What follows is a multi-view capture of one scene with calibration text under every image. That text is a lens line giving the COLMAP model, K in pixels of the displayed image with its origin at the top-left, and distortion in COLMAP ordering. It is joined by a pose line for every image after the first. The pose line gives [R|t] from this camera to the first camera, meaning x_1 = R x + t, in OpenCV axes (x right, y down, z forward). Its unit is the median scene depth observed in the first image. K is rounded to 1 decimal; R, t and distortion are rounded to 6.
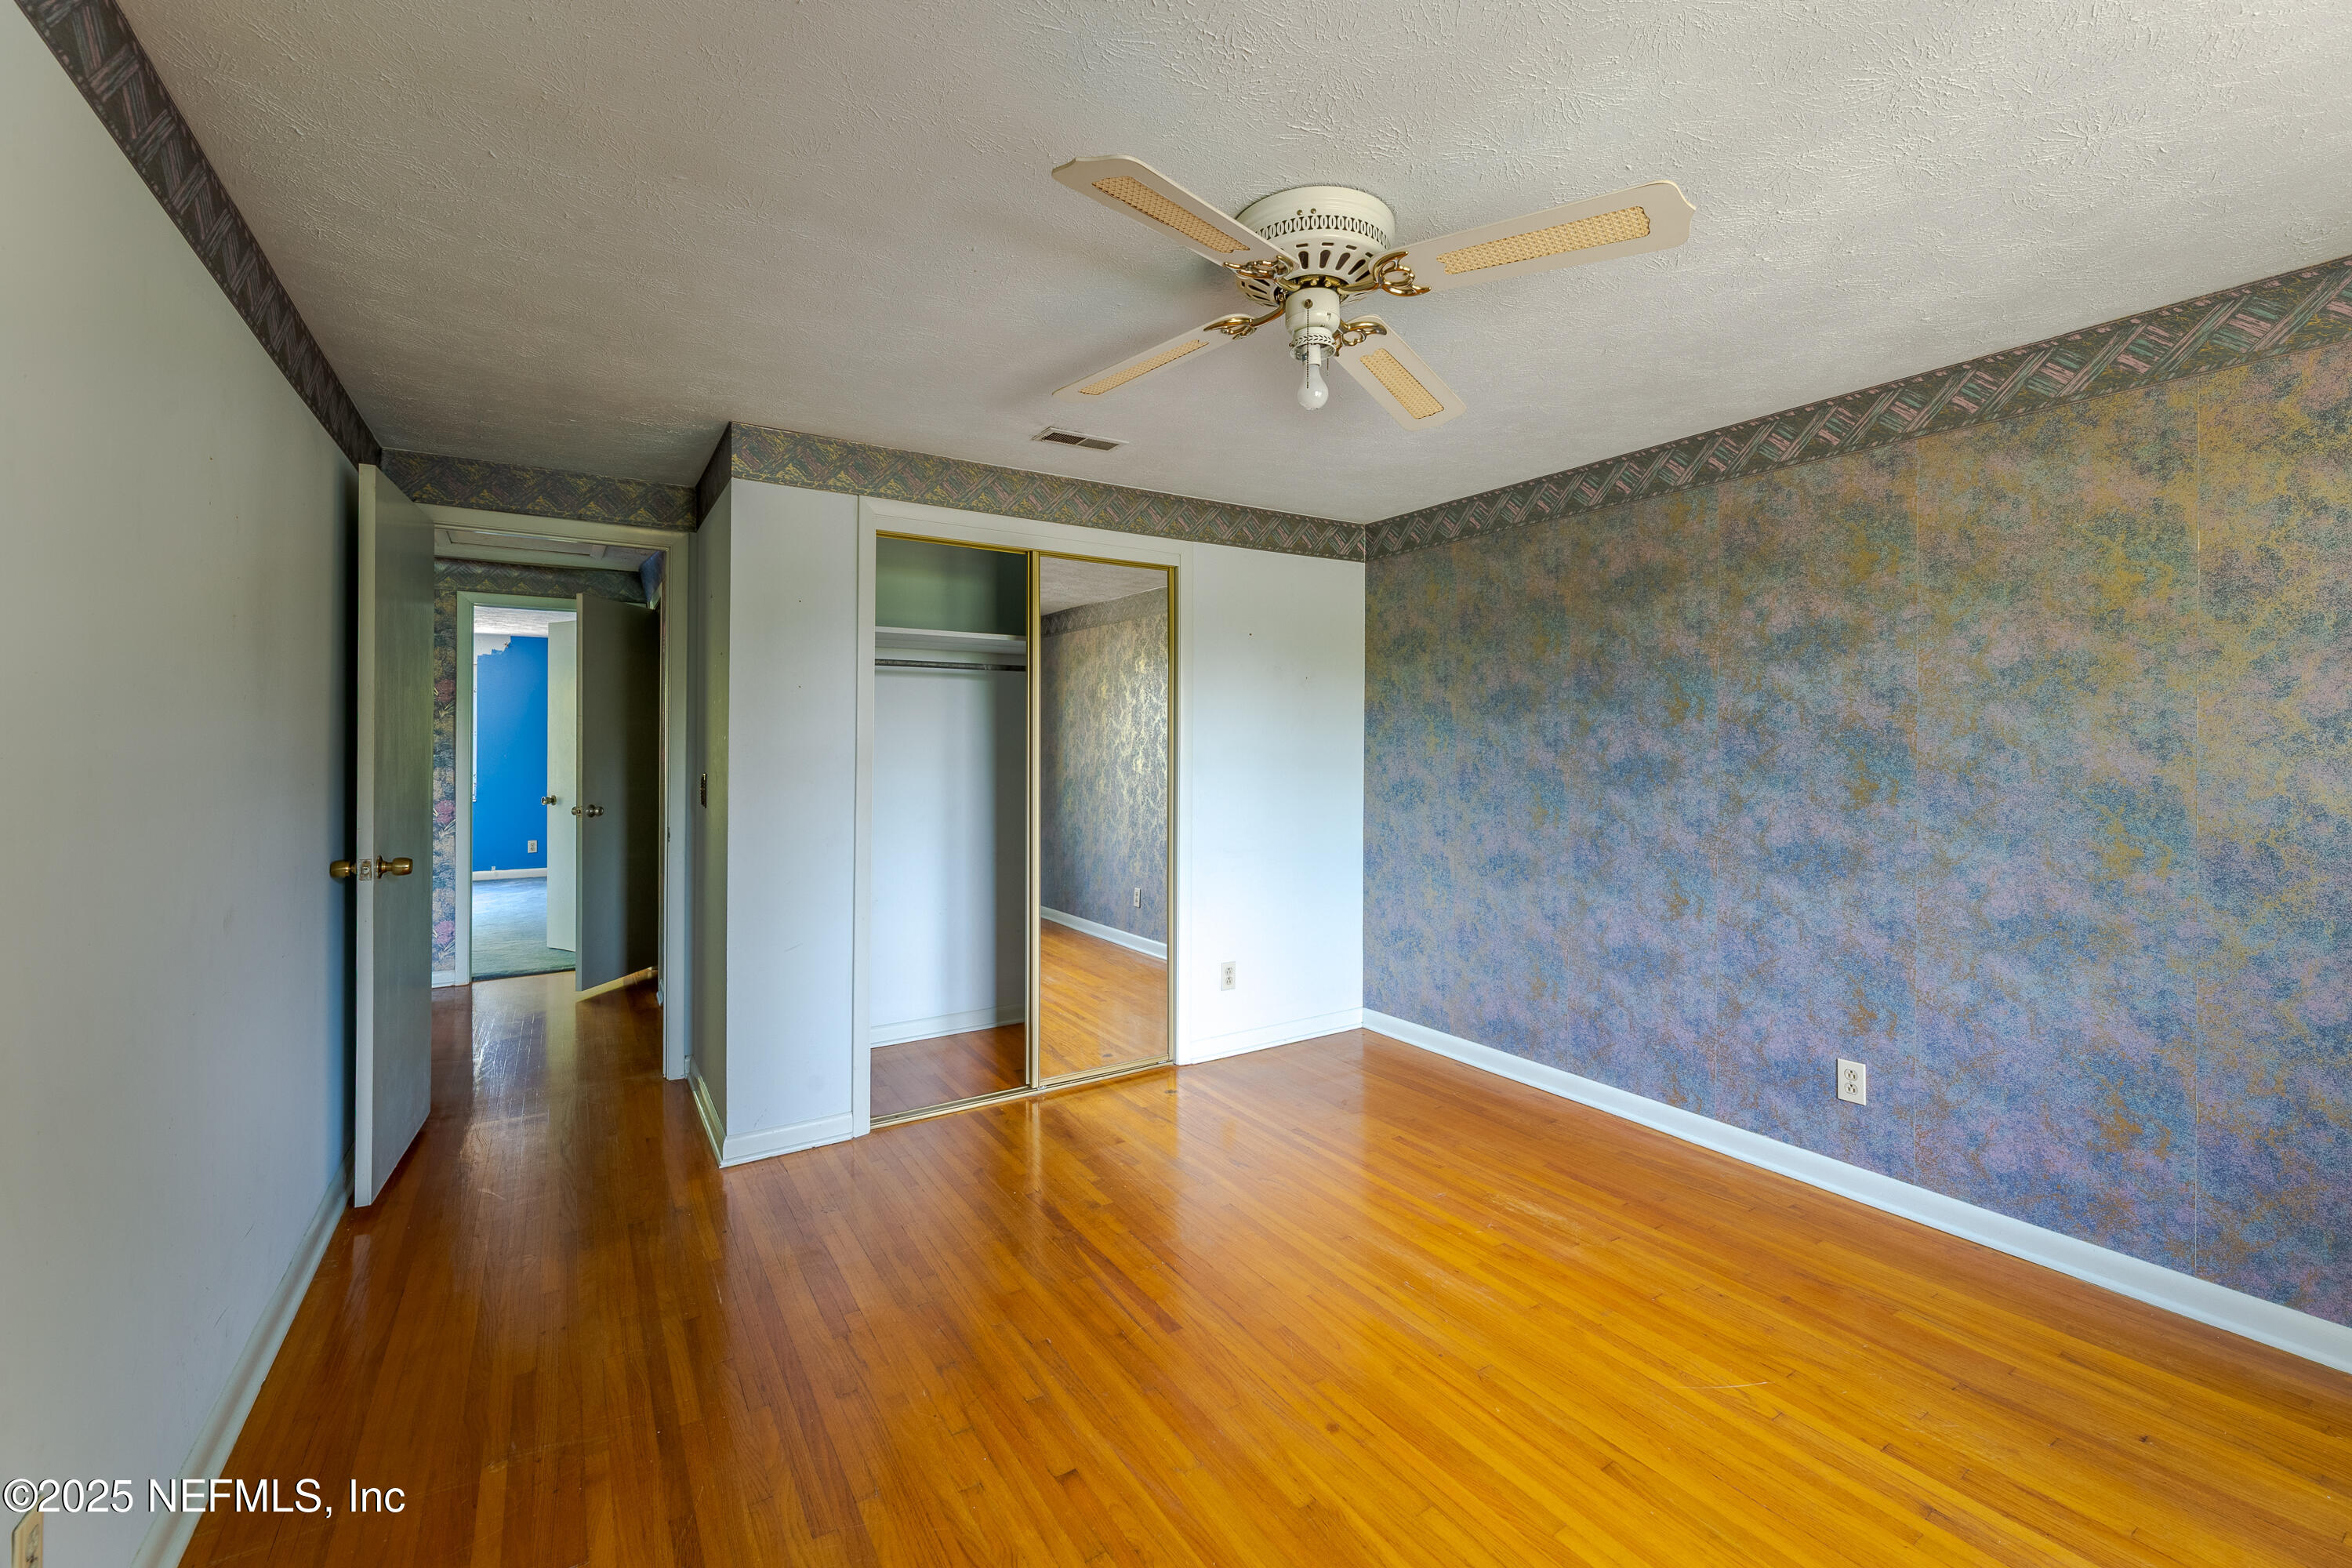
lens RADIAL K [[966.5, 0, 1176.8], [0, 966.5, 773.8], [0, 0, 1]] dist [0.000448, 0.000562]
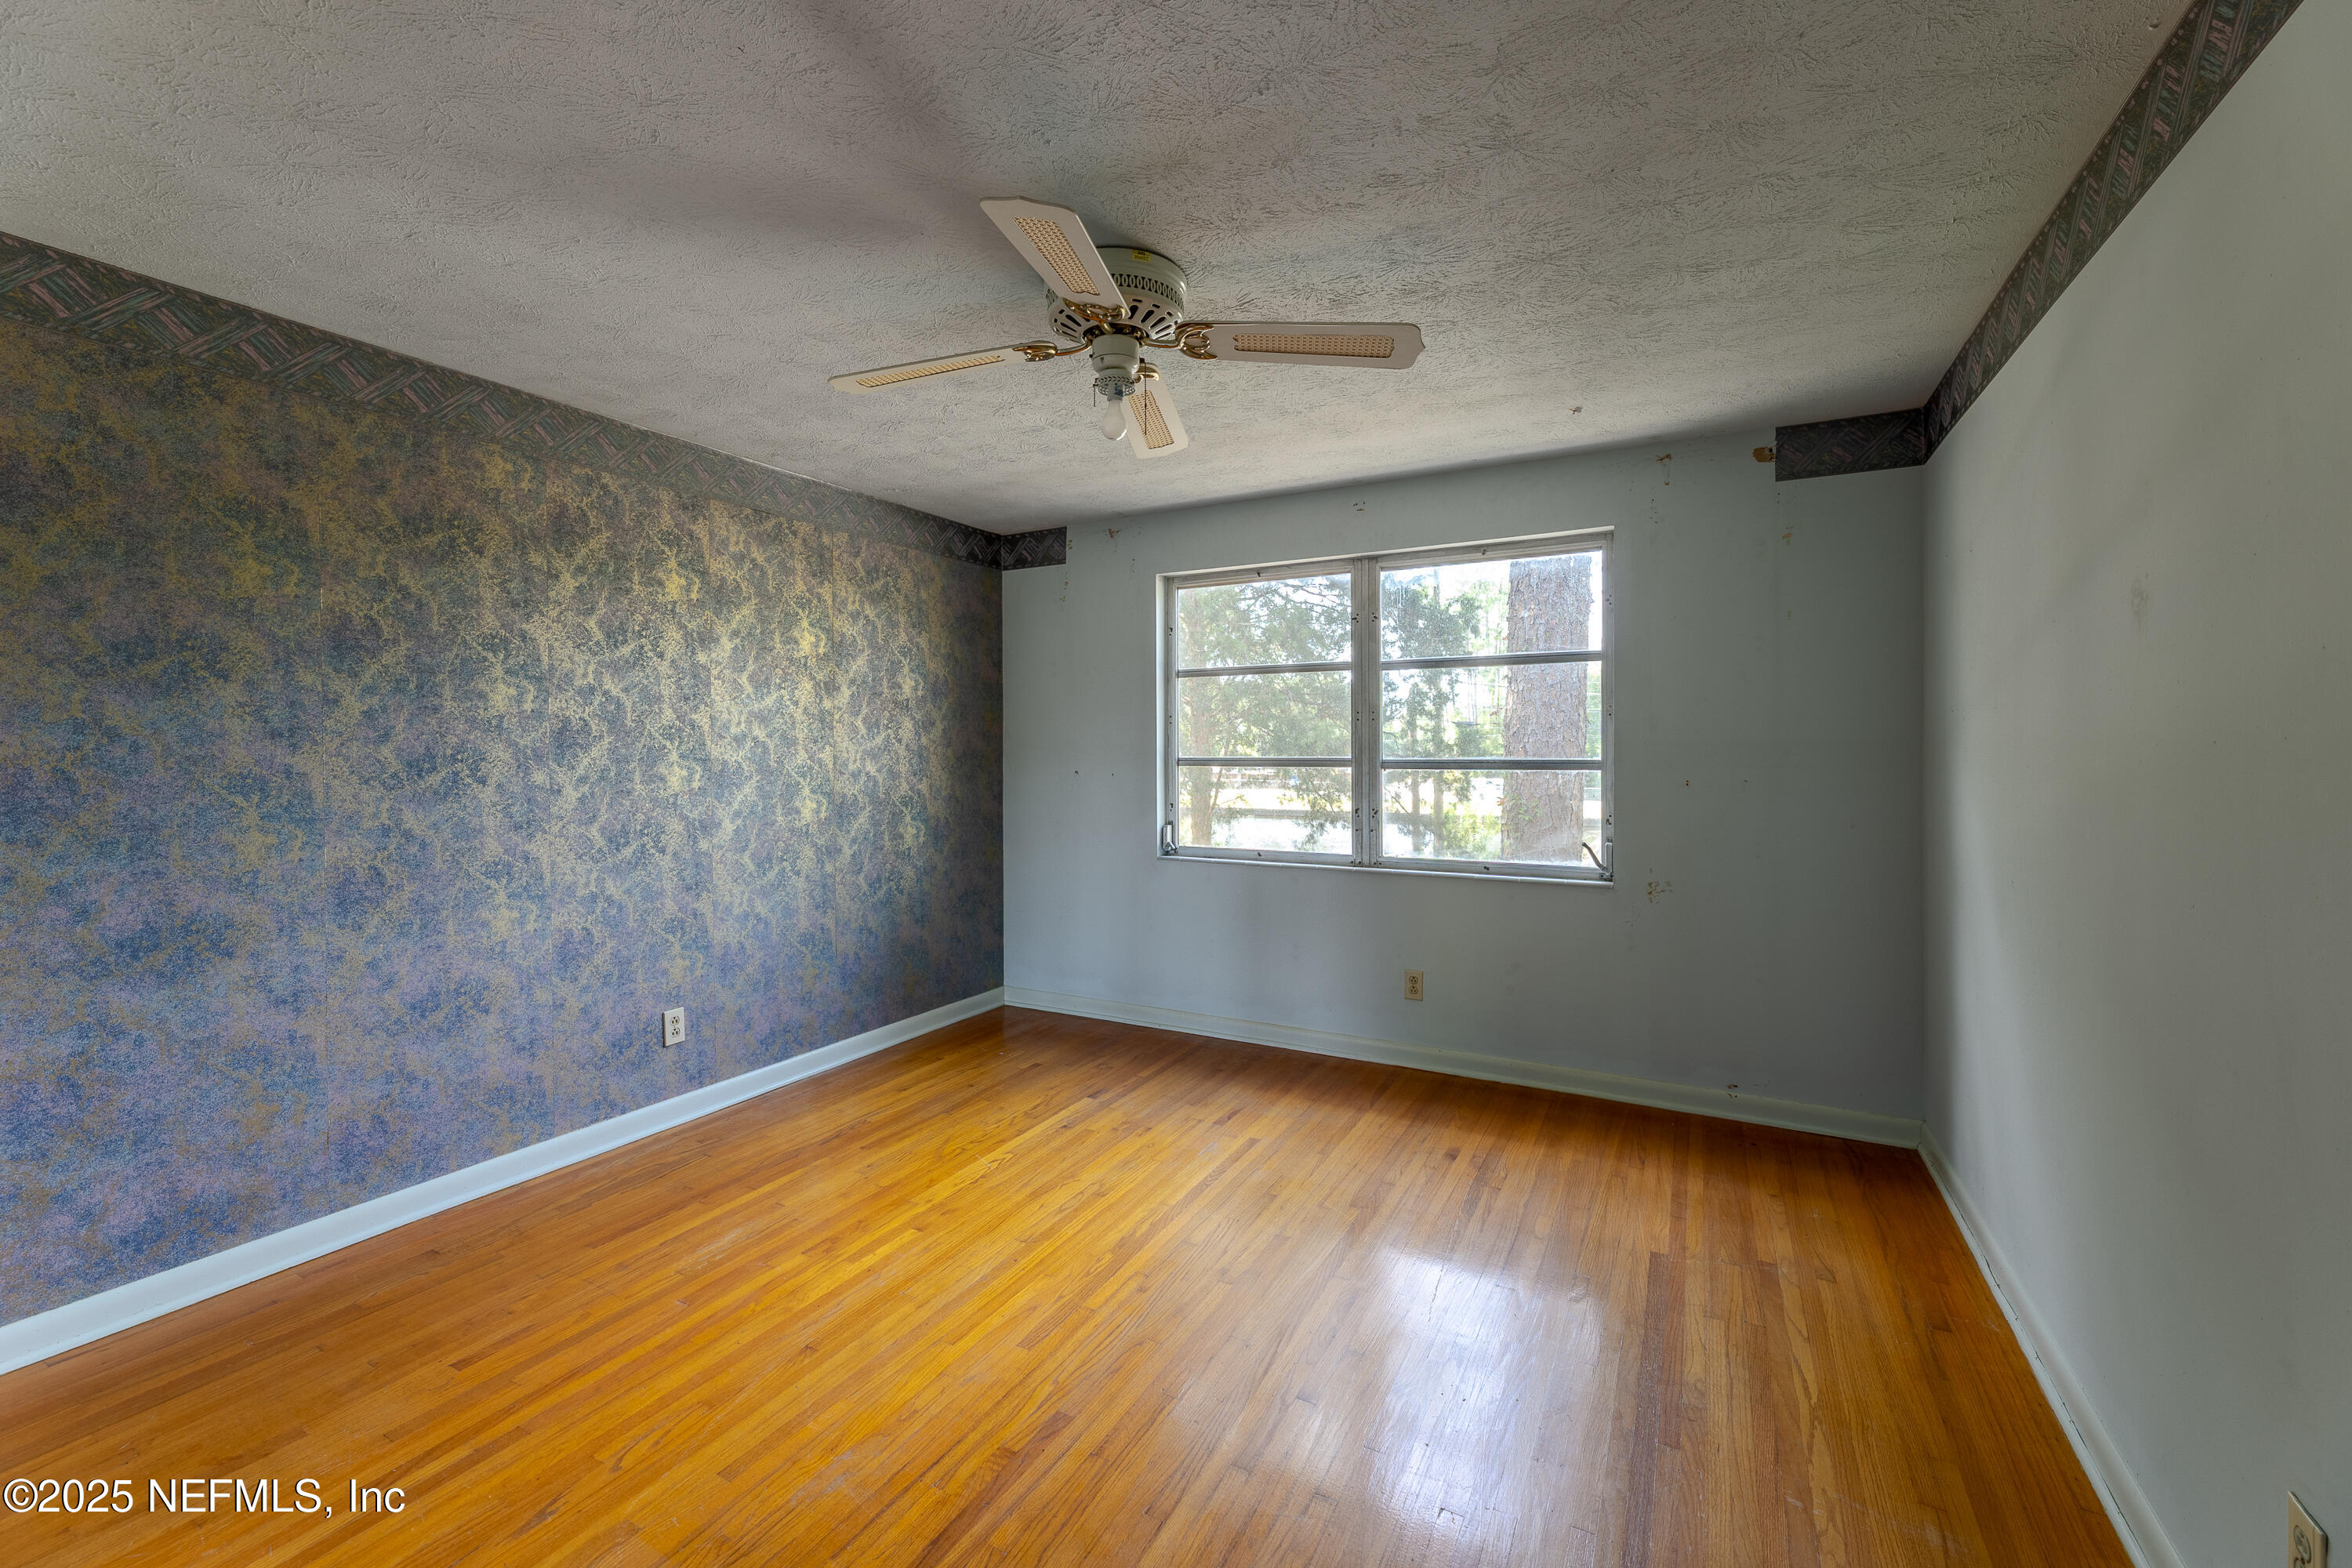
lens RADIAL K [[966.5, 0, 1176.8], [0, 966.5, 773.8], [0, 0, 1]] dist [0.000448, 0.000562]
pose [[-0.483506, -0.023750, 0.875019, -0.674369], [0.025717, 0.998815, 0.041321, -0.022000], [-0.874963, 0.042482, -0.482322, 1.117844]]
